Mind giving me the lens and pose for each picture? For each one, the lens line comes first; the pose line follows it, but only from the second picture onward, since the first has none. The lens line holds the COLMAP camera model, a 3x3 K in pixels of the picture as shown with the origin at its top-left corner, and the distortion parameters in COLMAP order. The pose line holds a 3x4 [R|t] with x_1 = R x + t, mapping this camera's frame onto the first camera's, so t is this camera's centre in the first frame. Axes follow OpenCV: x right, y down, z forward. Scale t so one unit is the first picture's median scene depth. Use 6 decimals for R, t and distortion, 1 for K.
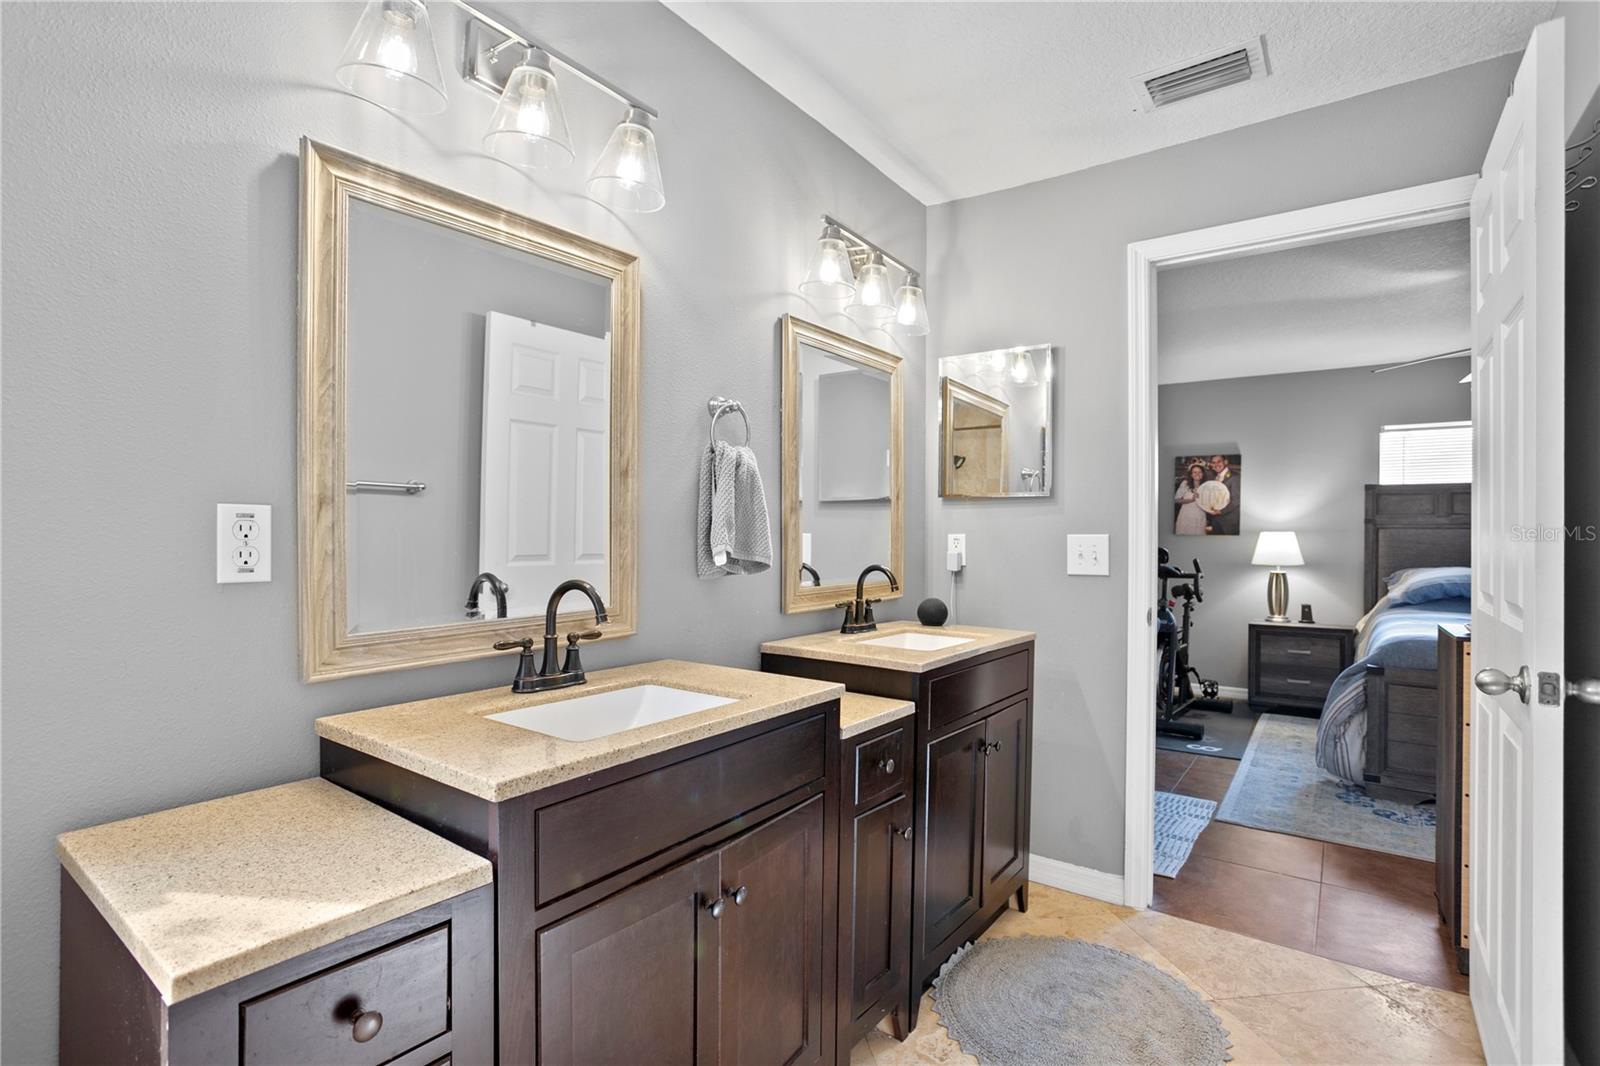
lens RADIAL K [[767.8, 0, 788.9], [0, 767.8, 536.7], [0, 0, 1]] dist [-0.032883, 0.013720]
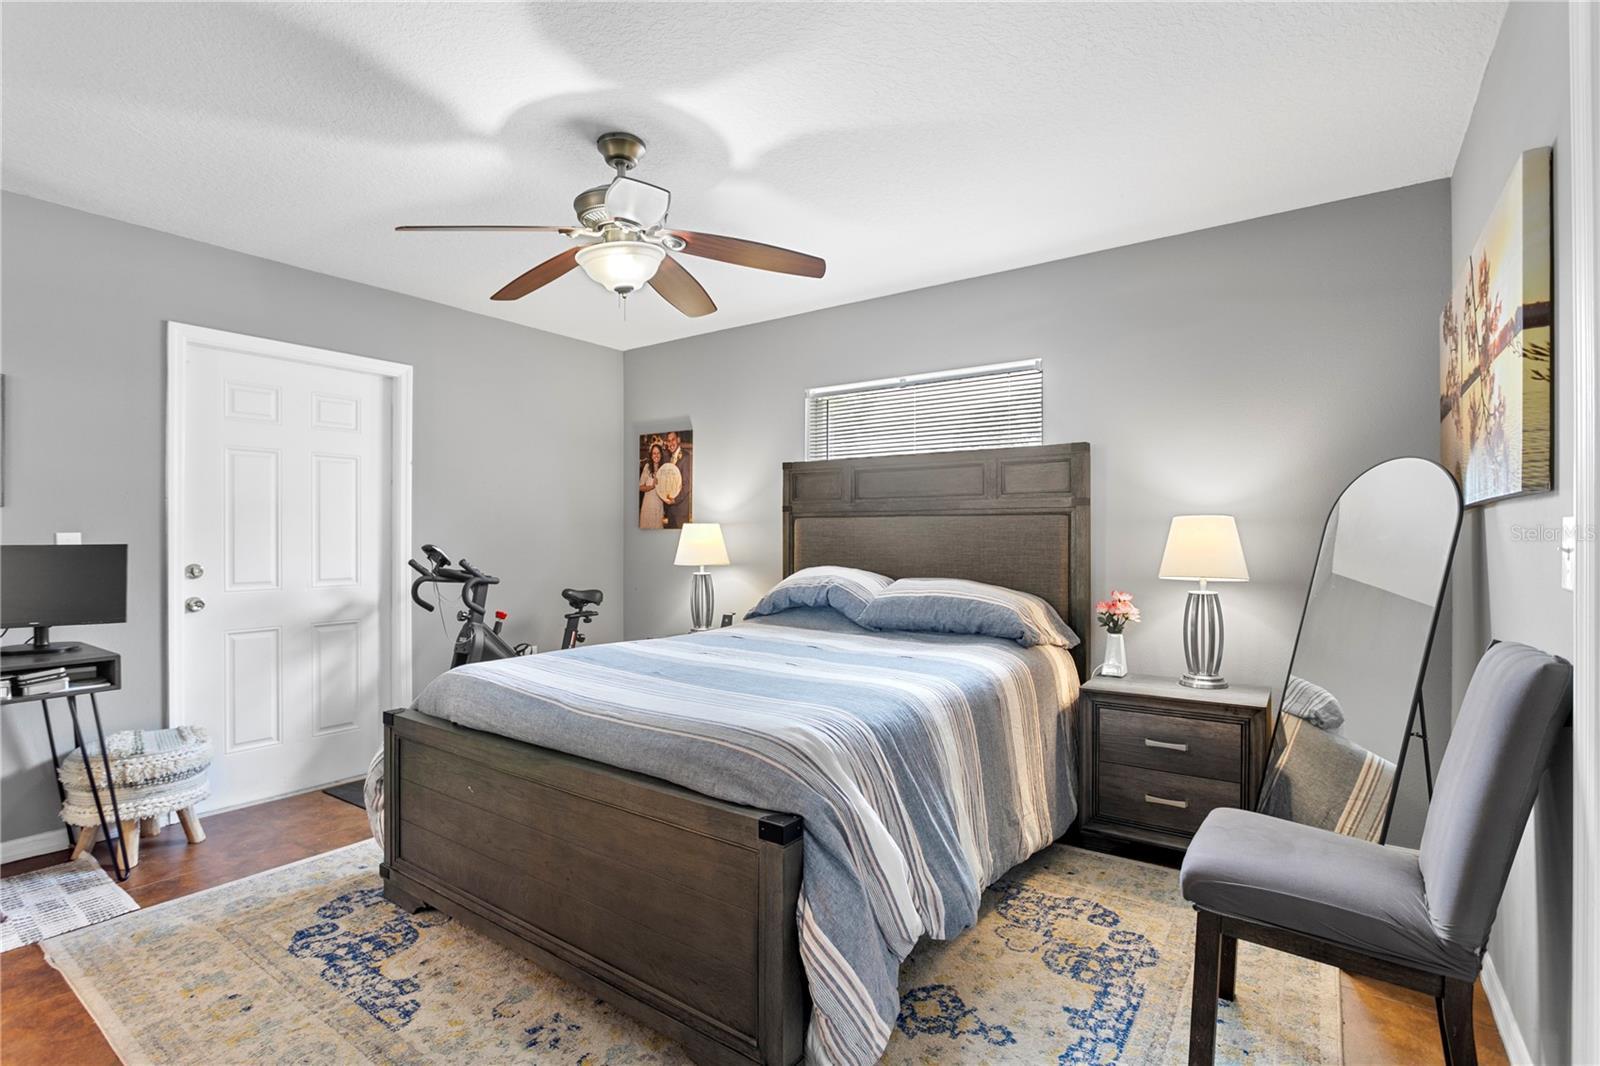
lens RADIAL K [[767.8, 0, 776.2], [0, 767.8, 533.5], [0, 0, 1]] dist [-0.032883, 0.013720]
pose [[0.999844, -0.012255, 0.012715, 0.714620], [0.012331, 0.999907, -0.005877, 0.009645], [-0.012641, 0.006033, 0.999902, 0.184218]]
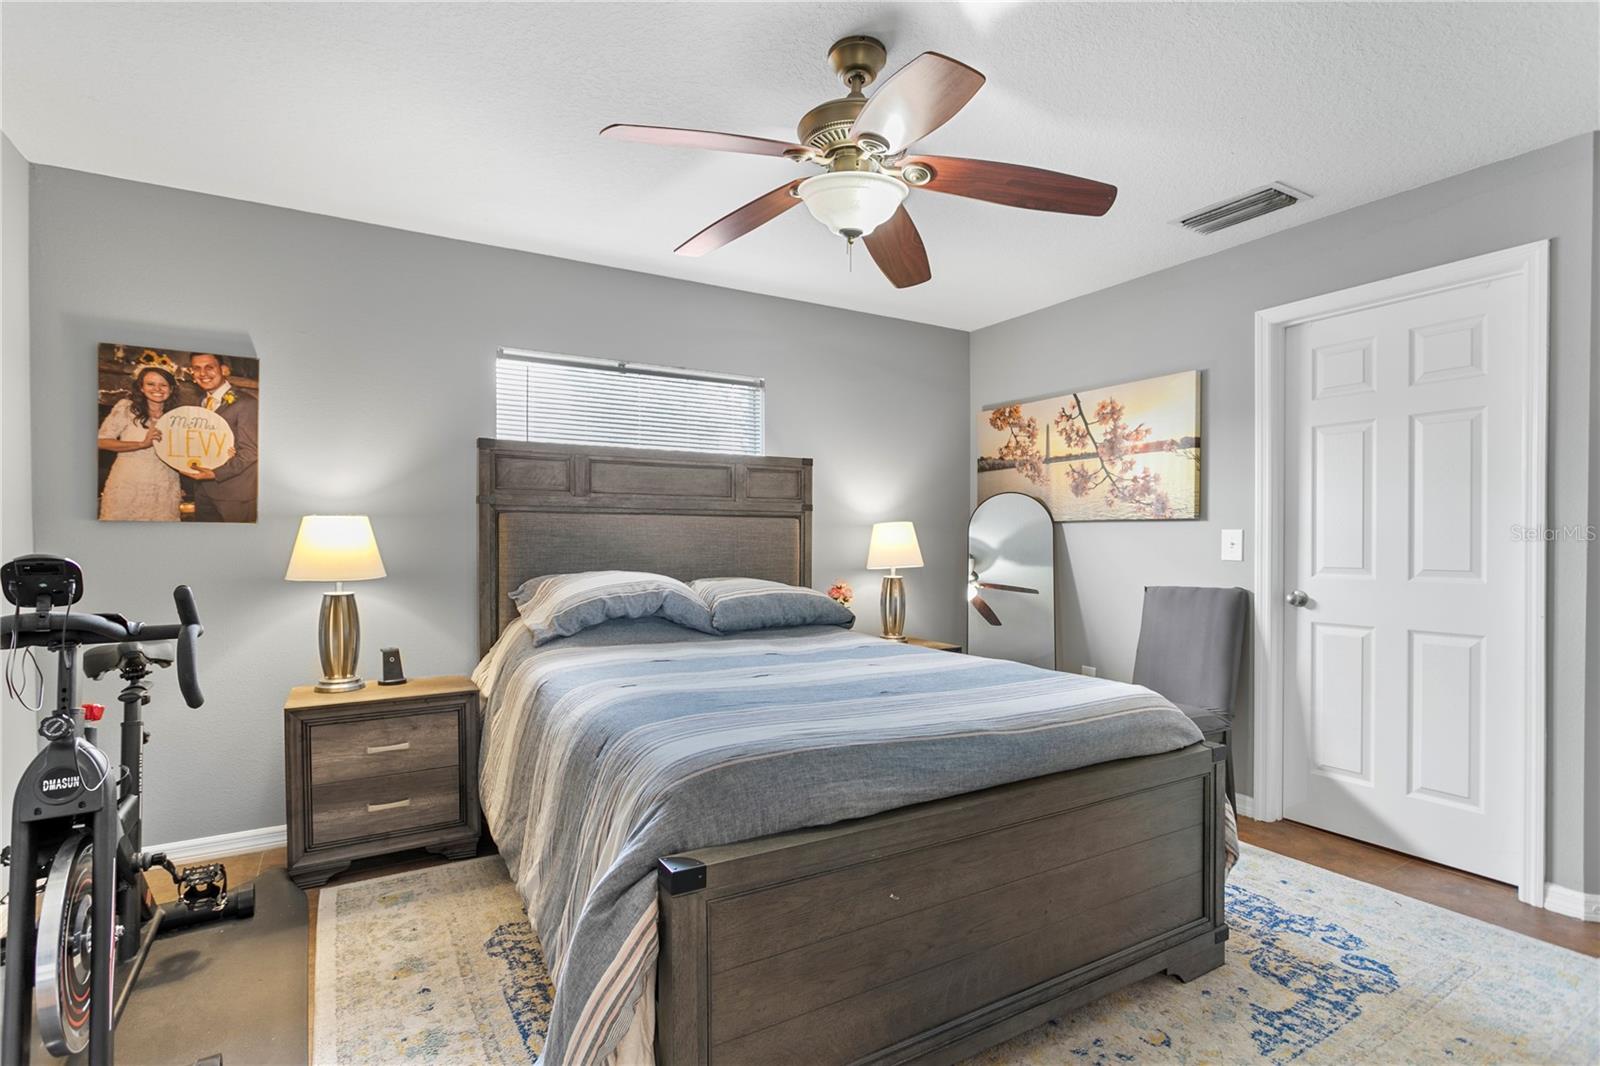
lens RADIAL K [[767.8, 0, 807.9], [0, 767.8, 541.7], [0, 0, 1]] dist [-0.032883, 0.013720]
pose [[0.378336, -0.017768, 0.925498, 0.287987], [0.002987, 0.999834, 0.017974, 0.002976], [-0.925663, -0.004036, 0.378327, 0.509780]]
